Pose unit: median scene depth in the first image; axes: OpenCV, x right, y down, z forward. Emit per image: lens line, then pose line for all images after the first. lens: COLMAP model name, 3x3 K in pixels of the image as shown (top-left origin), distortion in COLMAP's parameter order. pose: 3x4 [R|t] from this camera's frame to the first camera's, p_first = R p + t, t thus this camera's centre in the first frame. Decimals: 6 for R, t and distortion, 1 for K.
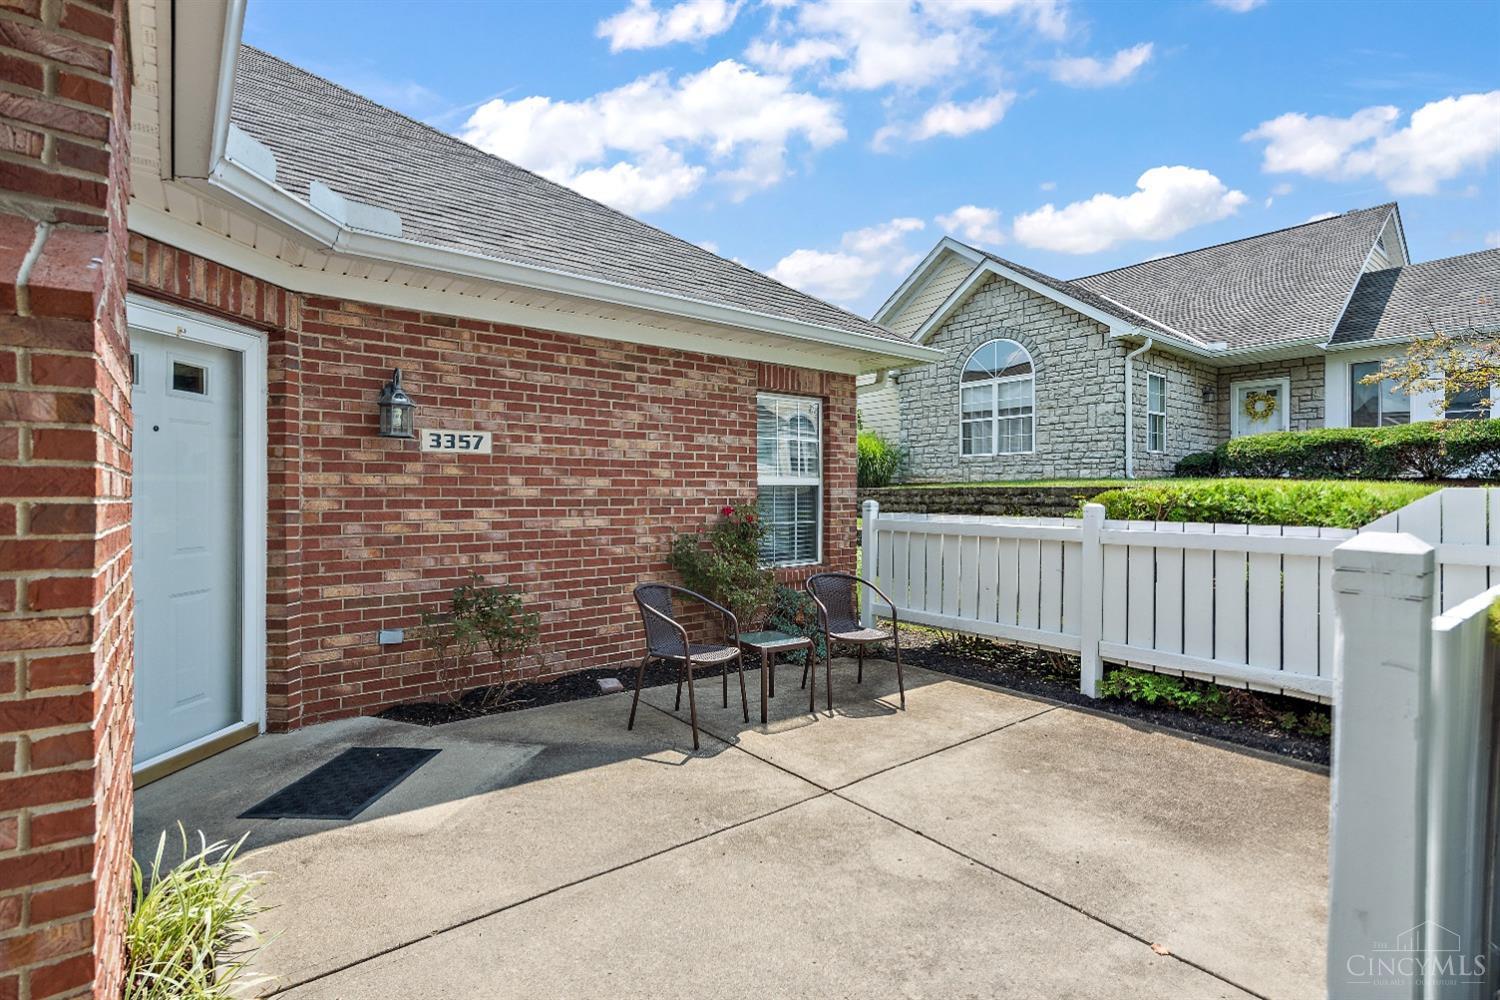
lens RADIAL K [[697.6, 0, 746.8], [0, 697.6, 491.8], [0, 0, 1]] dist [0.002403, 0.000200]
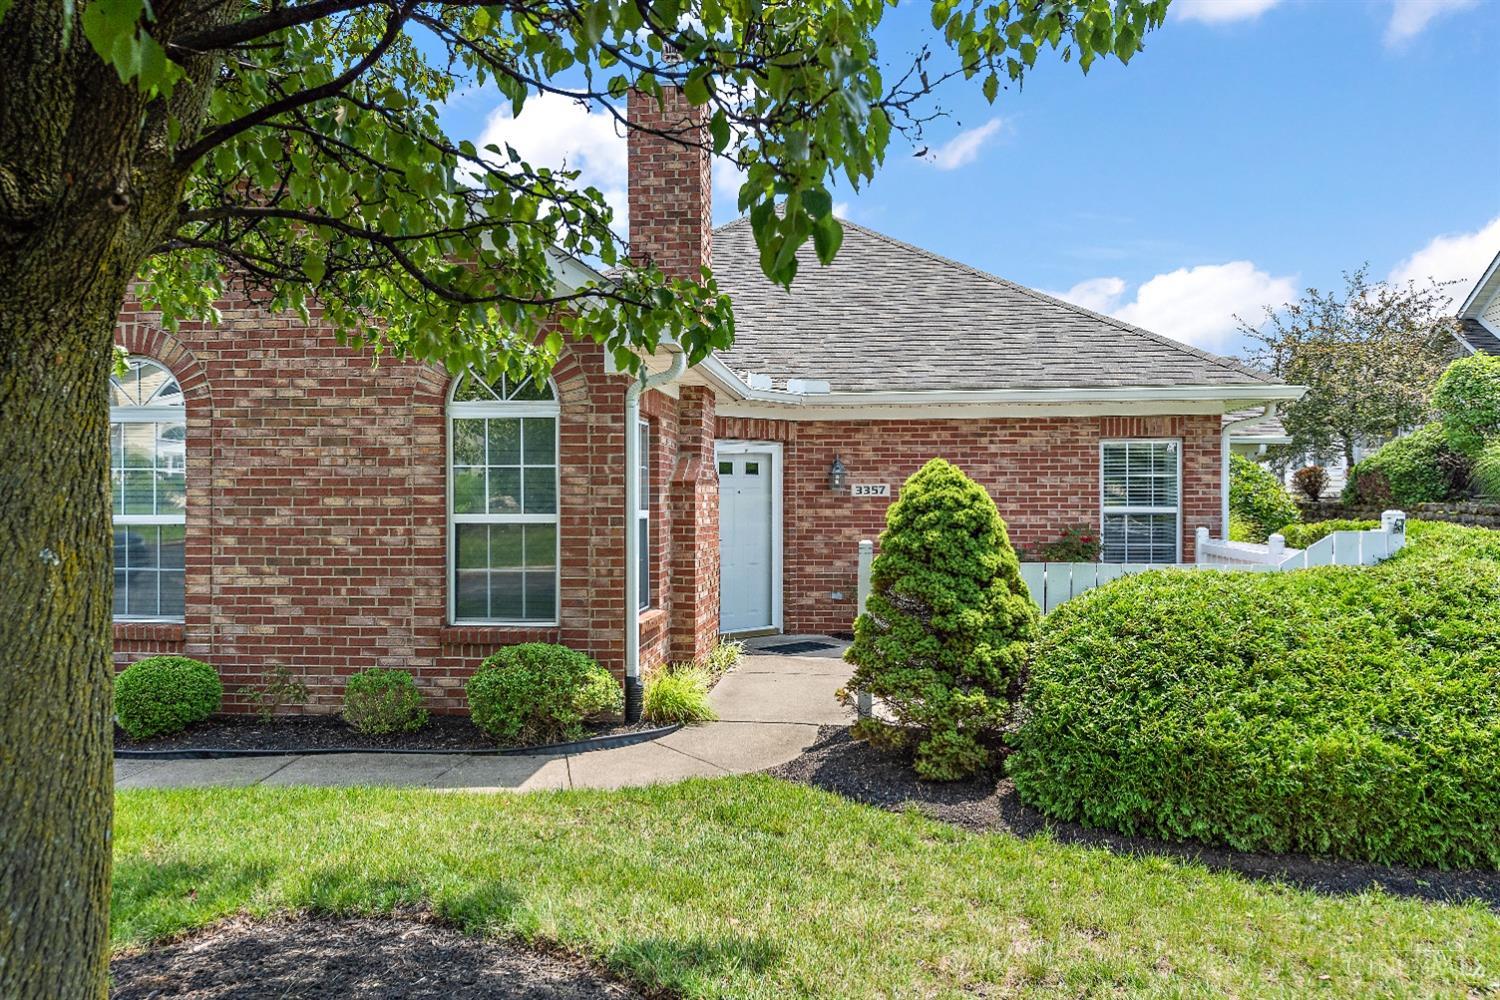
lens RADIAL K [[1018.3, 0, 750.0], [0, 1018.3, 500.0], [0, 0, 1]] dist [0.052261, 0.000269]
pose [[0.684369, 0.001311, -0.729135, 1.190764], [0.001817, 0.999992, 0.003504, -0.053798], [0.729134, -0.003723, 0.684361, -0.938195]]
